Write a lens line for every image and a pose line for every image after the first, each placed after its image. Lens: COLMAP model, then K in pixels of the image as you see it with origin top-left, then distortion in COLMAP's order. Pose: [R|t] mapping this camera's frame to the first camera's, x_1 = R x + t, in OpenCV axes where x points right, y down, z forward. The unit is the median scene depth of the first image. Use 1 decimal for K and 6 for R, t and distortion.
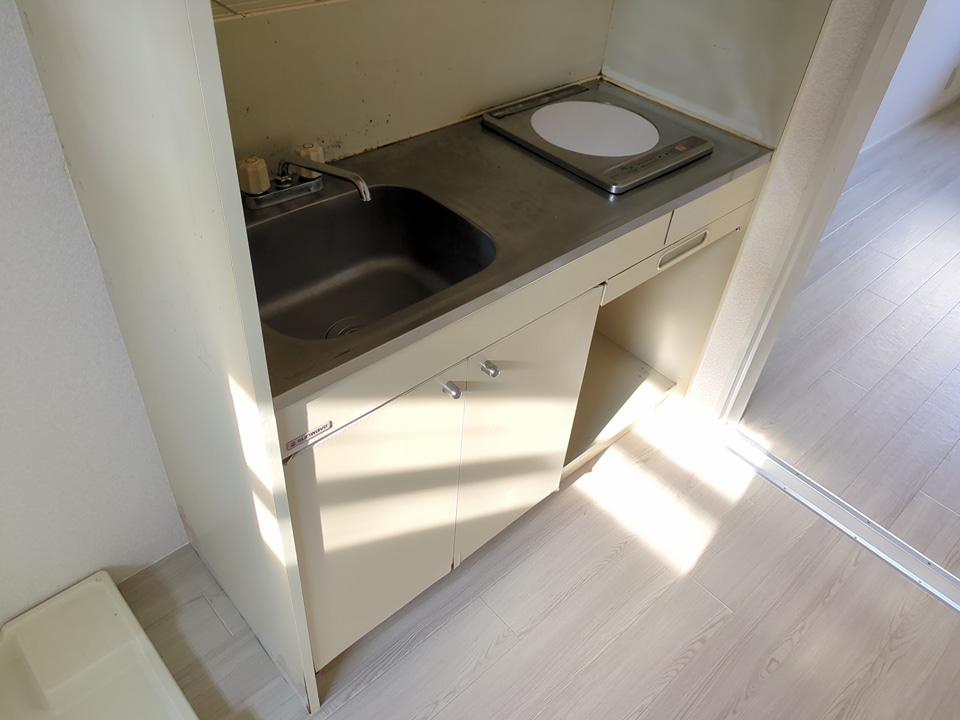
lens RADIAL K [[715.8, 0, 487.2], [0, 715.8, 360.4], [0, 0, 1]] dist [0.059153, -0.061354]
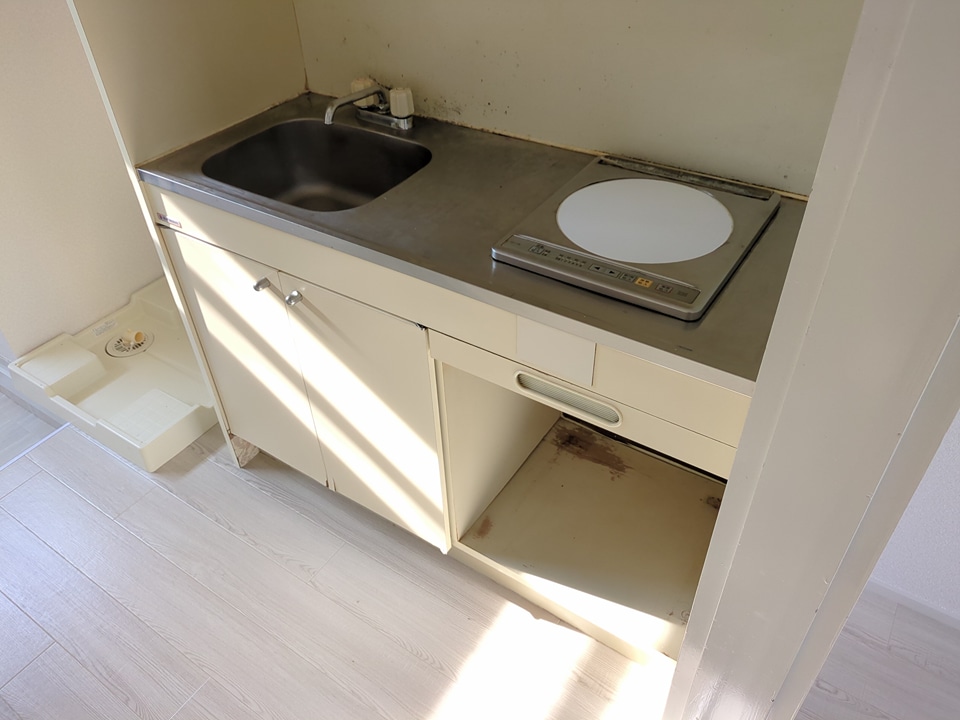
lens RADIAL K [[725.3, 0, 452.2], [0, 725.3, 372.9], [0, 0, 1]] dist [0.065032, -0.061226]
pose [[0.207276, 0.569246, -0.795611, 0.780177], [-0.602249, 0.715145, 0.354773, -0.347195], [0.770930, 0.405620, 0.491060, 0.522596]]
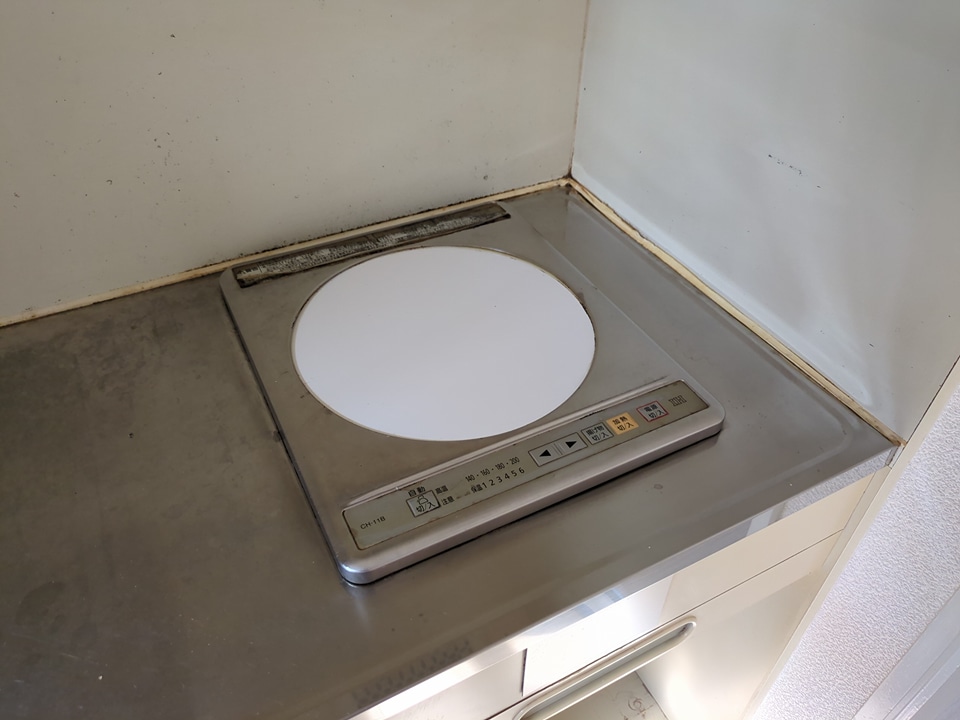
lens RADIAL K [[735.2, 0, 483.0], [0, 735.2, 368.0], [0, 0, 1]] dist [-0.002219, -0.008616]
pose [[0.962053, 0.132817, -0.238356, 0.268192], [-0.134299, 0.990890, 0.010089, -0.298860], [0.237524, 0.022305, 0.971126, 0.567206]]
